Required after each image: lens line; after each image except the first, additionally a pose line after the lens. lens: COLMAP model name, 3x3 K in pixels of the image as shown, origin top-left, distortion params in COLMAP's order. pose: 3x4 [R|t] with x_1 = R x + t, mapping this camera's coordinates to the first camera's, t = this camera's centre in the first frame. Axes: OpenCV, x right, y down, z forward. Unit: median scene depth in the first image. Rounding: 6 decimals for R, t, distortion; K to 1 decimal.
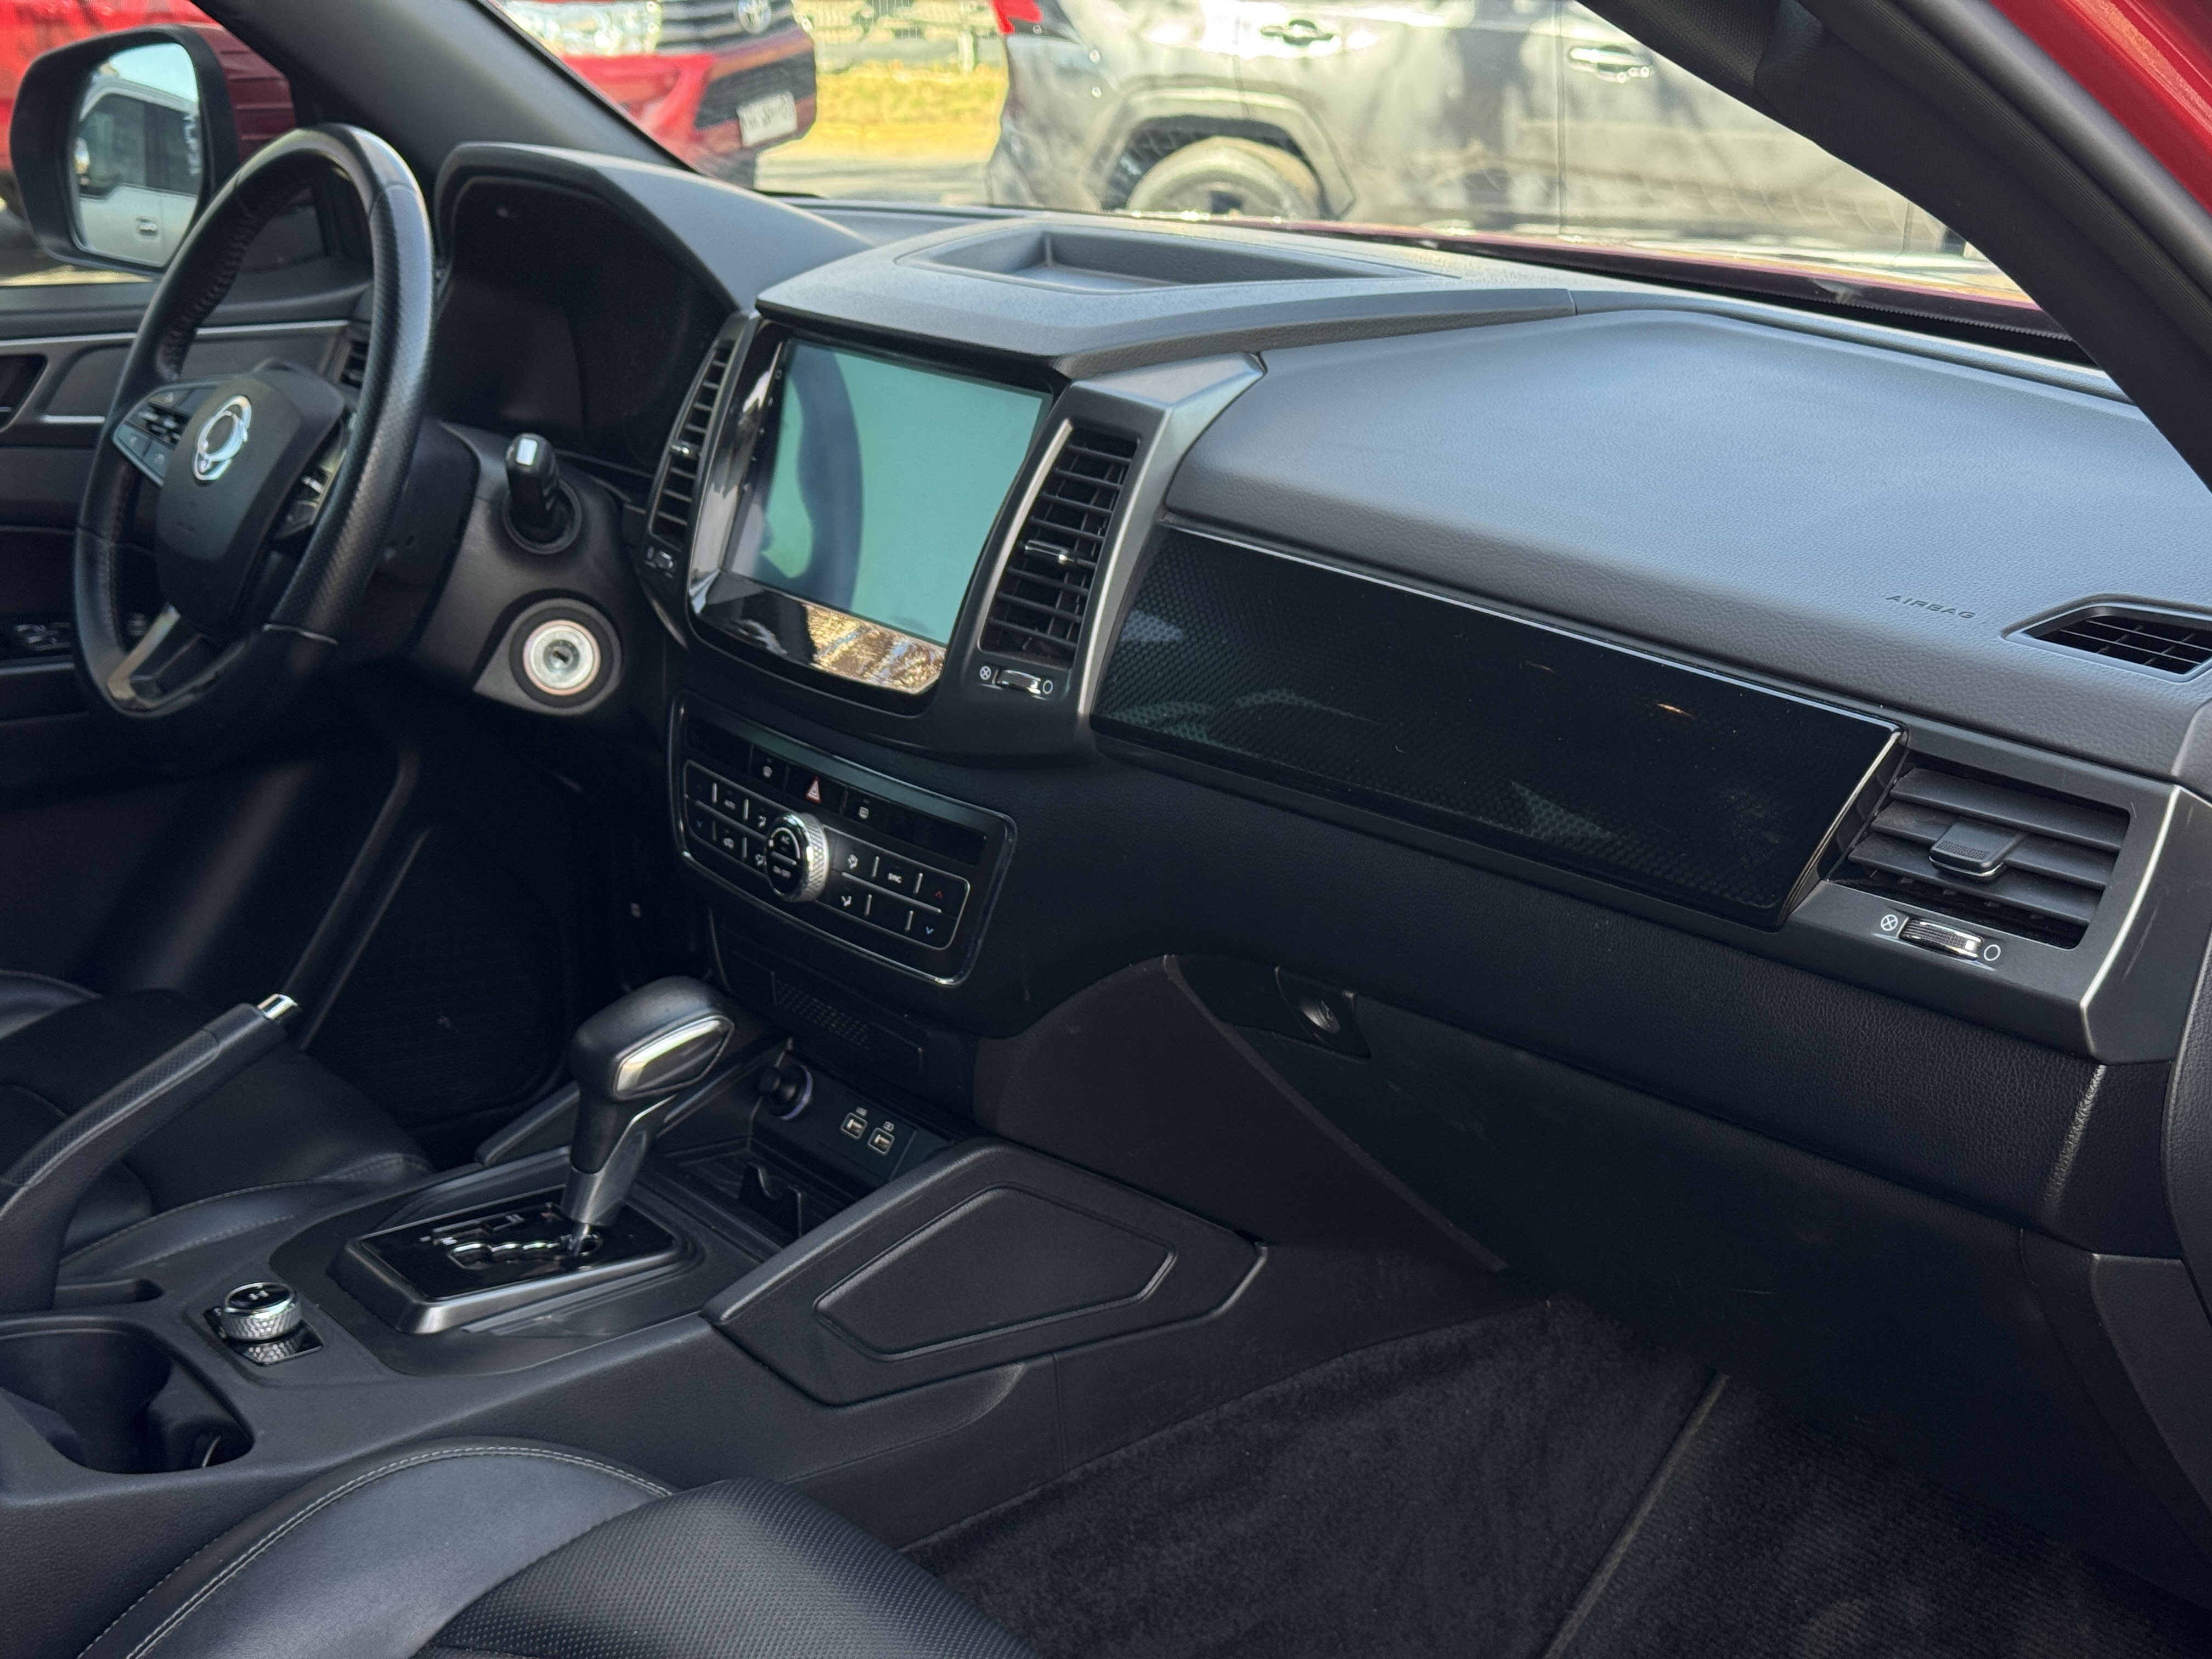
lens RADIAL K [[3137.3, 0, 1106.0], [0, 3137.3, 829.5], [0, 0, 1]] dist [0.010559, -0.075444]
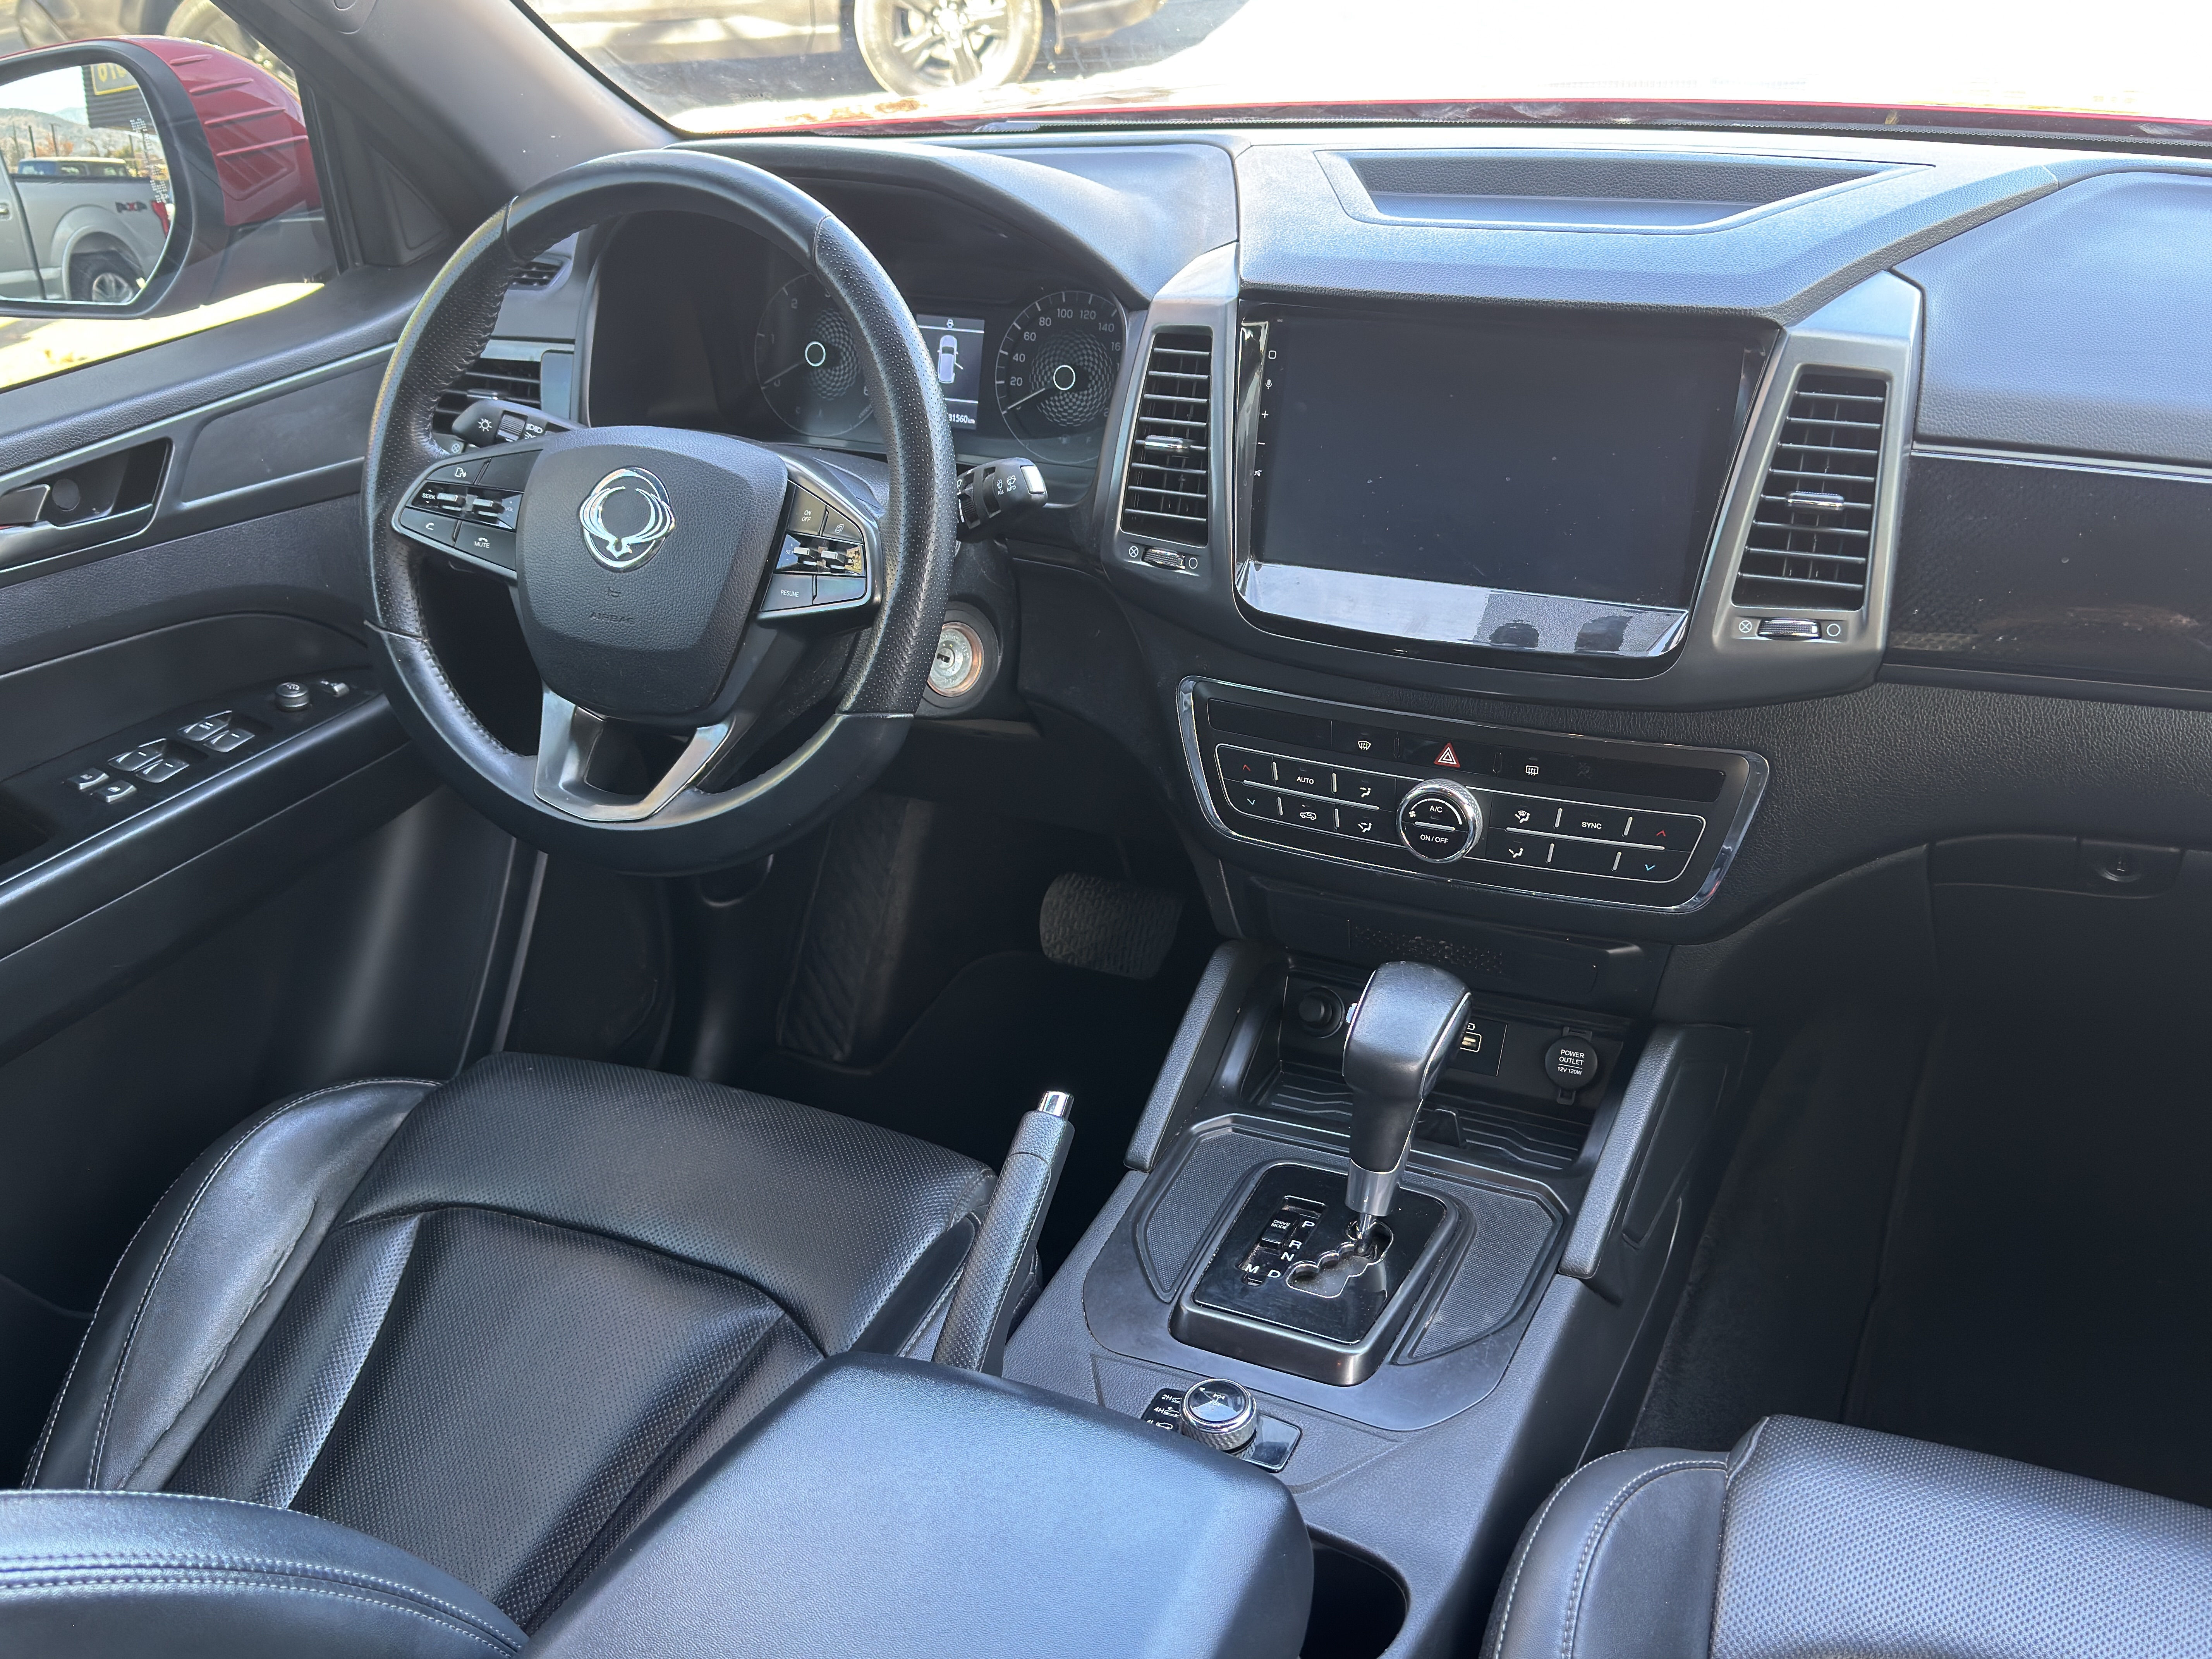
lens RADIAL K [[2276.5, 0, 1106.0], [0, 2276.5, 829.5], [0, 0, 1]] dist [0.170254, 0.005194]
pose [[0.897728, -0.265773, 0.351352, -0.479753], [0.197348, 0.955642, 0.218637, -0.182076], [-0.393875, -0.126938, 0.910357, 0.354691]]
